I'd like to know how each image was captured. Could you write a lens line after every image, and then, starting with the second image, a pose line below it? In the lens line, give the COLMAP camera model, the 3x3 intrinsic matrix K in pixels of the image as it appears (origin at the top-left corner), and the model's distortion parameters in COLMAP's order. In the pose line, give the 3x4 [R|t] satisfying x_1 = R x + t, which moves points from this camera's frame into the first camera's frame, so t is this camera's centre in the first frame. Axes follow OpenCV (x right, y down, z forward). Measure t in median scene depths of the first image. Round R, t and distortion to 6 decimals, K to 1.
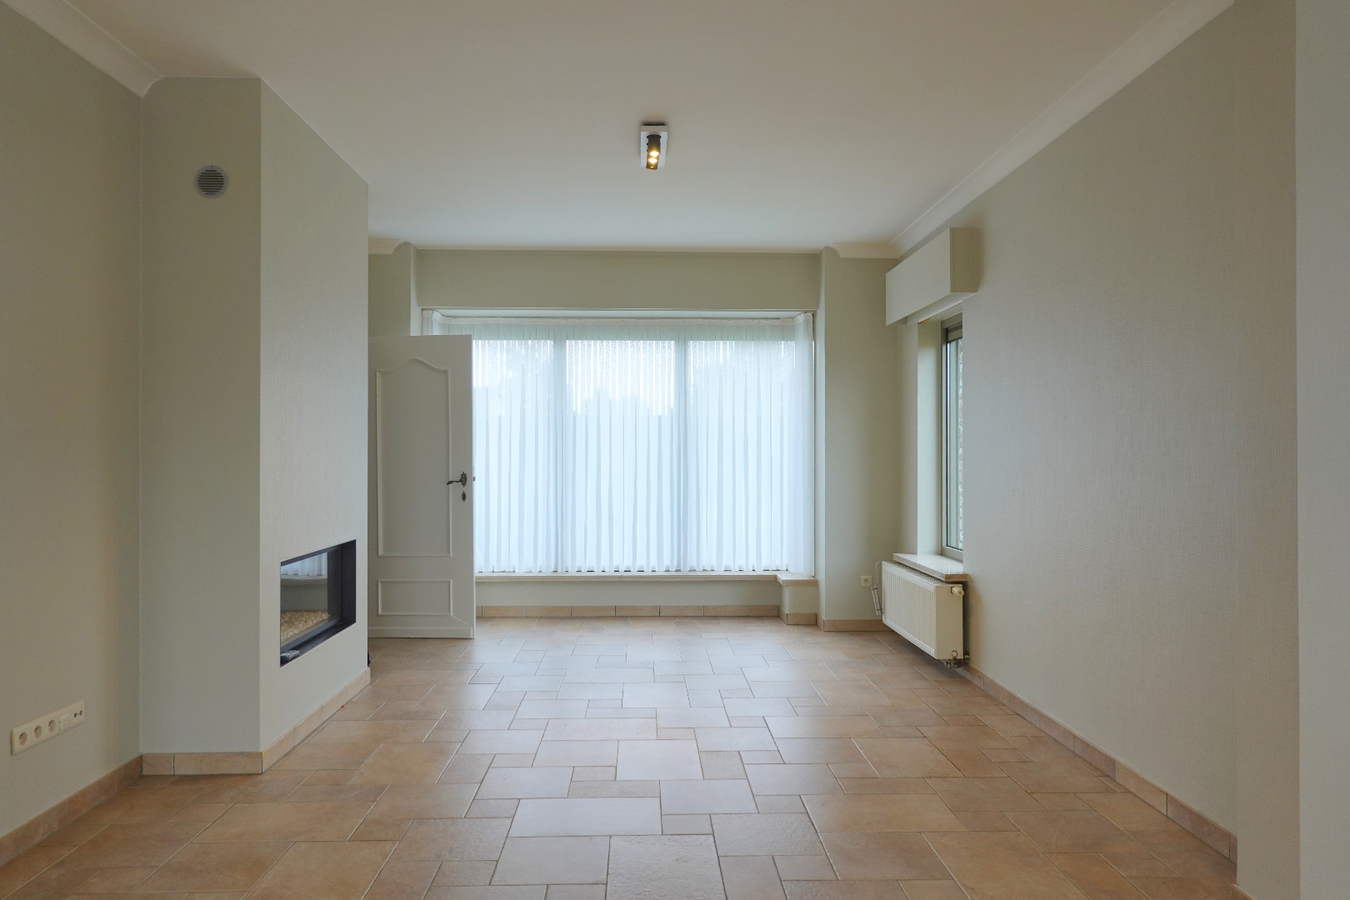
lens RADIAL K [[939.6, 0, 671.5], [0, 939.6, 444.4], [0, 0, 1]] dist [0.026133, 0.000283]
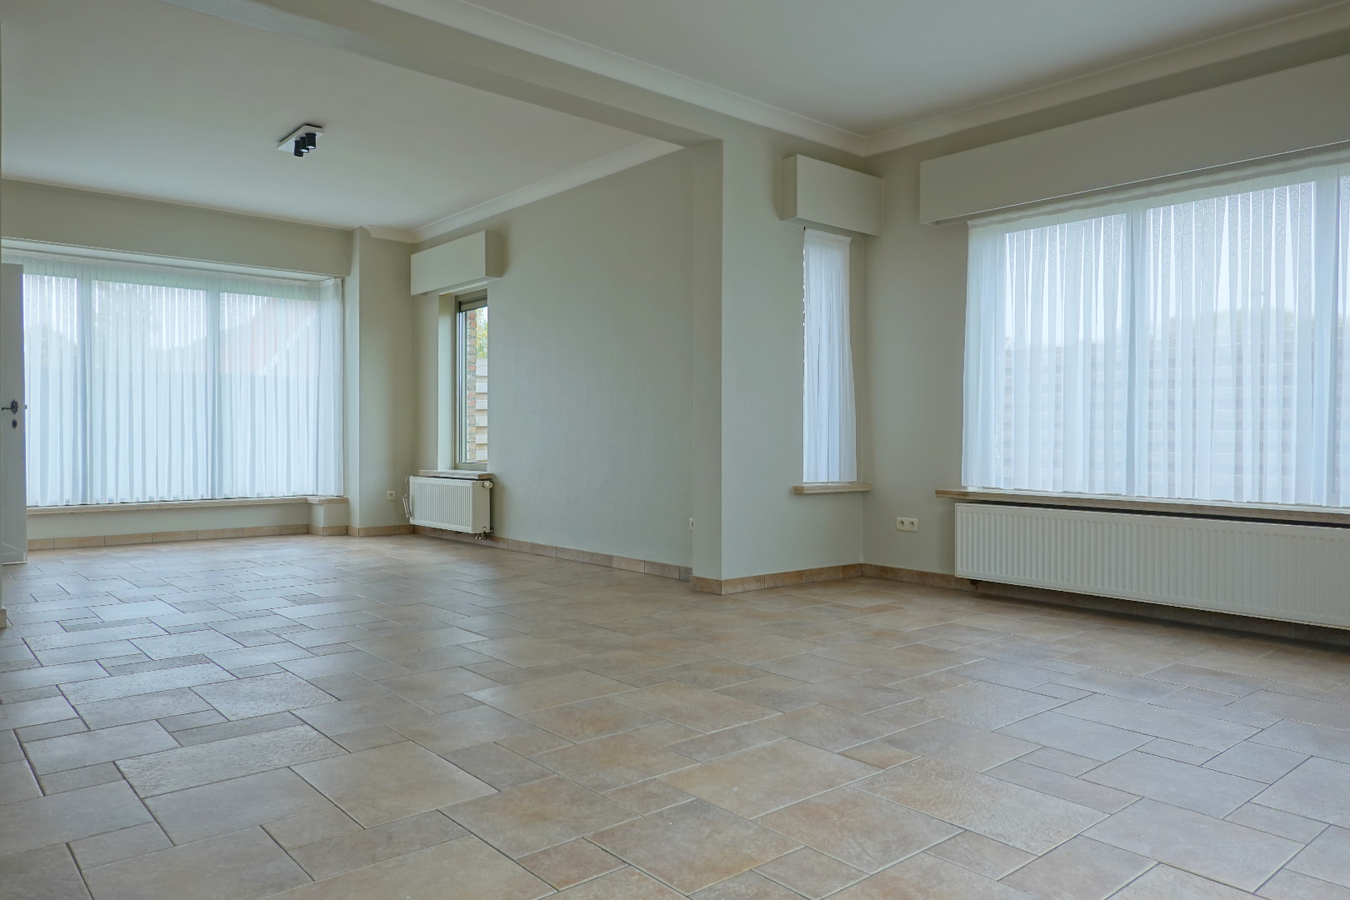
lens RADIAL K [[939.6, 0, 671.5], [0, 939.6, 444.4], [0, 0, 1]] dist [0.026133, 0.000283]
pose [[0.786313, -0.005734, 0.617802, -0.295391], [-0.004966, 0.999866, 0.015601, 0.057657], [-0.617809, -0.015335, 0.786179, -0.244431]]
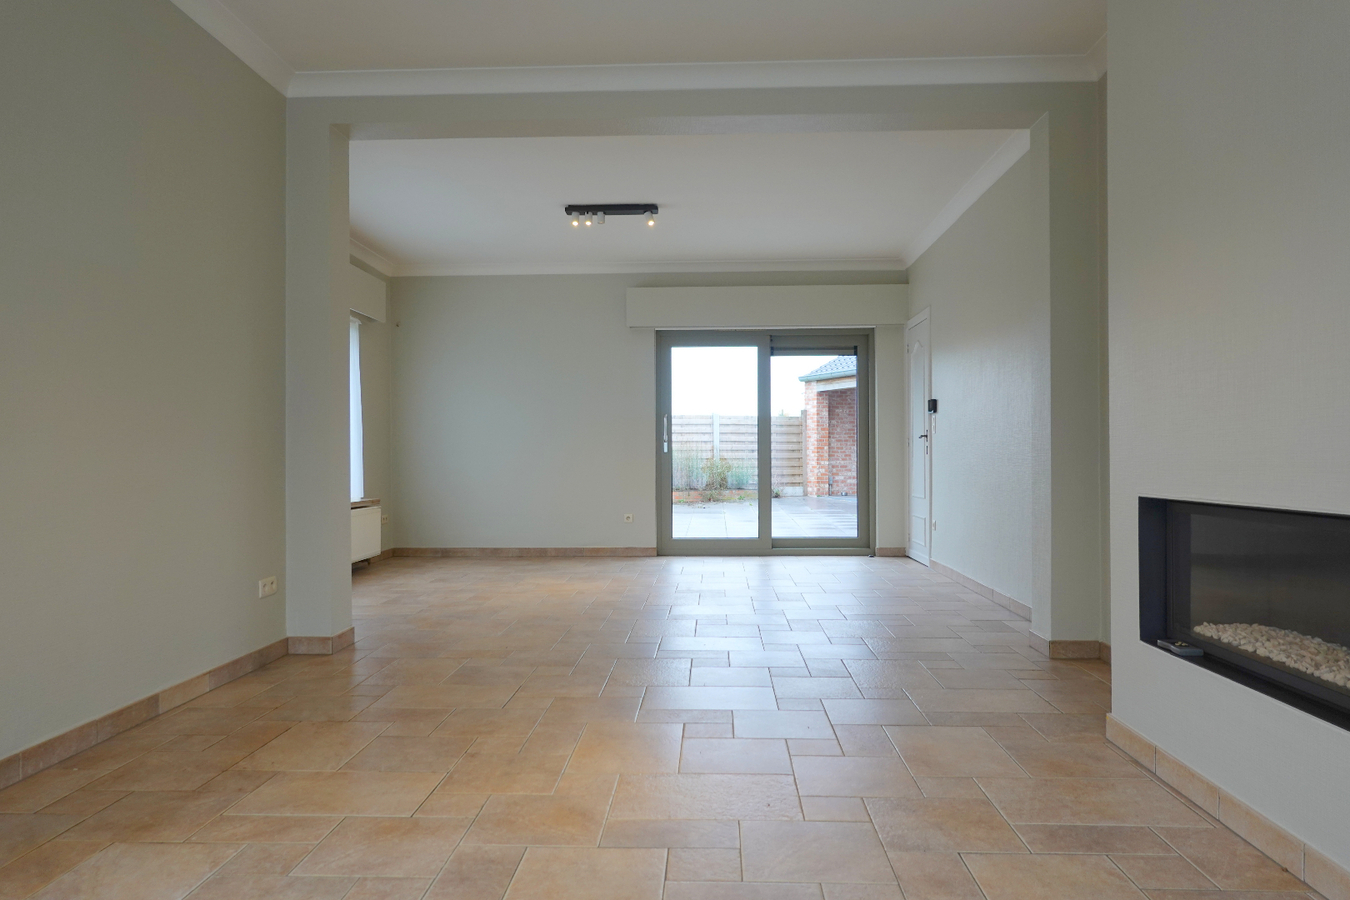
lens RADIAL K [[939.6, 0, 671.5], [0, 939.6, 444.4], [0, 0, 1]] dist [0.026133, 0.000283]
pose [[-0.996480, 0.007246, 0.083518, -0.071372], [0.005675, 0.999803, -0.019036, 0.060189], [-0.083640, -0.018495, -0.996324, 1.091456]]
